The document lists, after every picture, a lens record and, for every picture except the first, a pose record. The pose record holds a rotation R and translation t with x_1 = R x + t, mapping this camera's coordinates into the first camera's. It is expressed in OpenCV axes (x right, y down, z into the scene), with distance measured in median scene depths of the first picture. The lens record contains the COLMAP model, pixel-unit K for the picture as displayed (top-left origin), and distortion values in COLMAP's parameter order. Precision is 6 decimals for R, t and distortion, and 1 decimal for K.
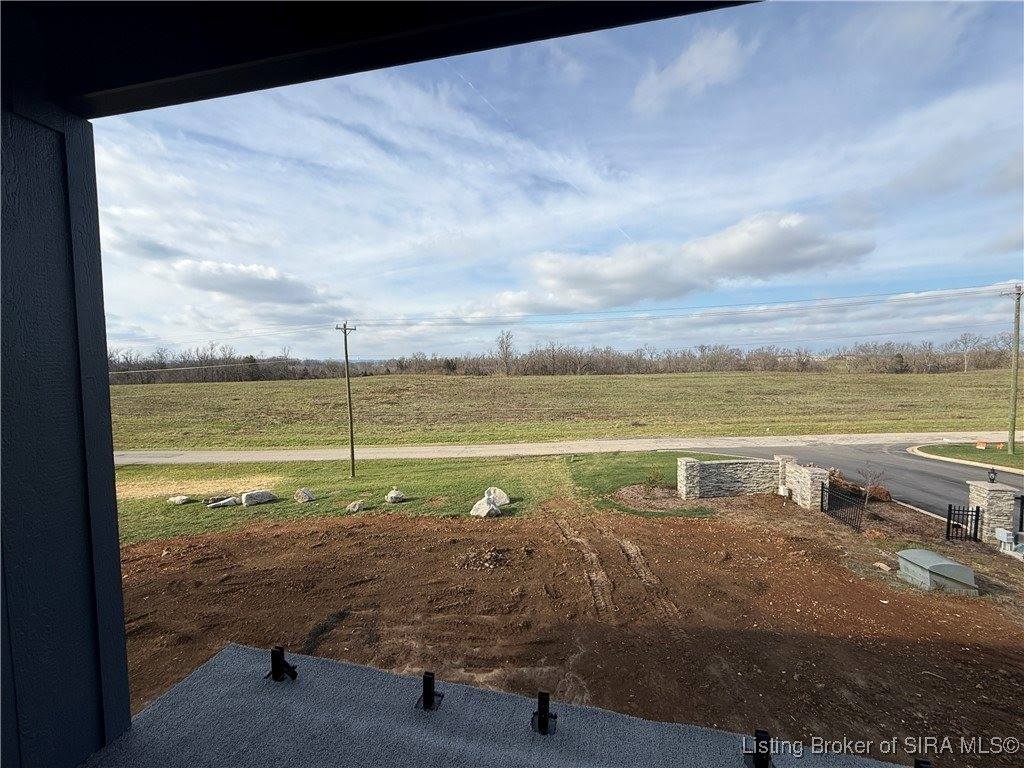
lens RADIAL K [[409.9, 0, 508.0], [0, 409.9, 386.3], [0, 0, 1]] dist [0.000984, 0.000511]
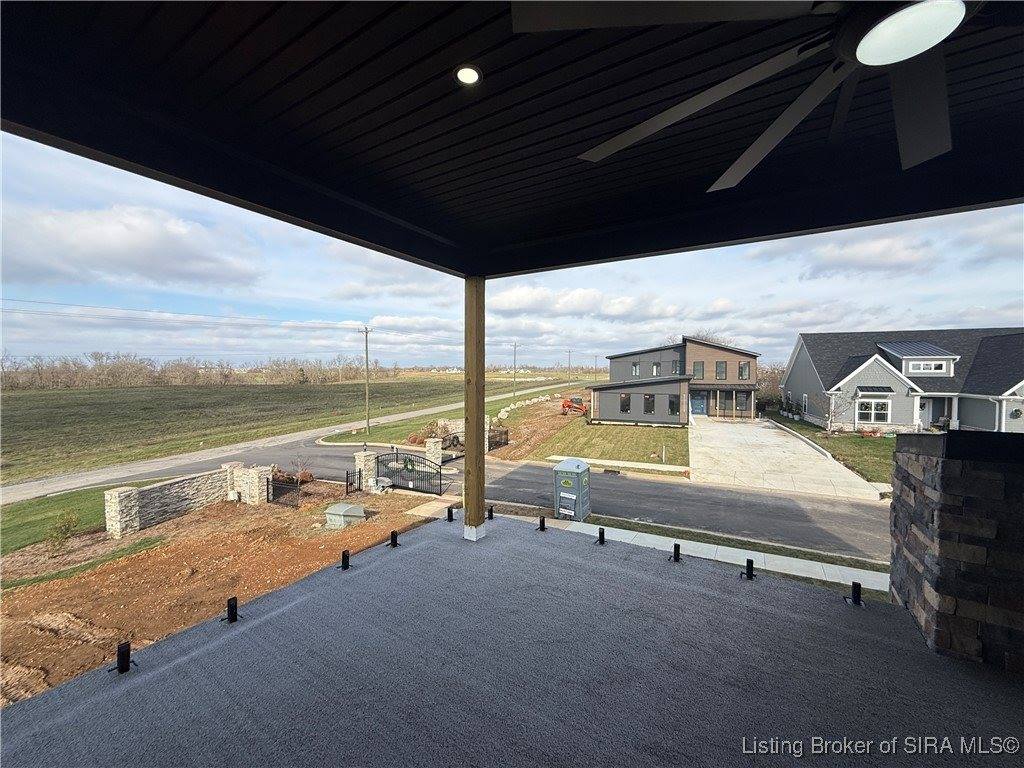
lens RADIAL K [[409.9, 0, 508.5], [0, 409.9, 388.0], [0, 0, 1]] dist [0.000984, 0.000511]
pose [[0.333293, -0.025563, 0.942477, -0.097242], [0.049828, 0.998713, 0.009468, 0.000692], [-0.941506, 0.043806, 0.334138, -0.050012]]
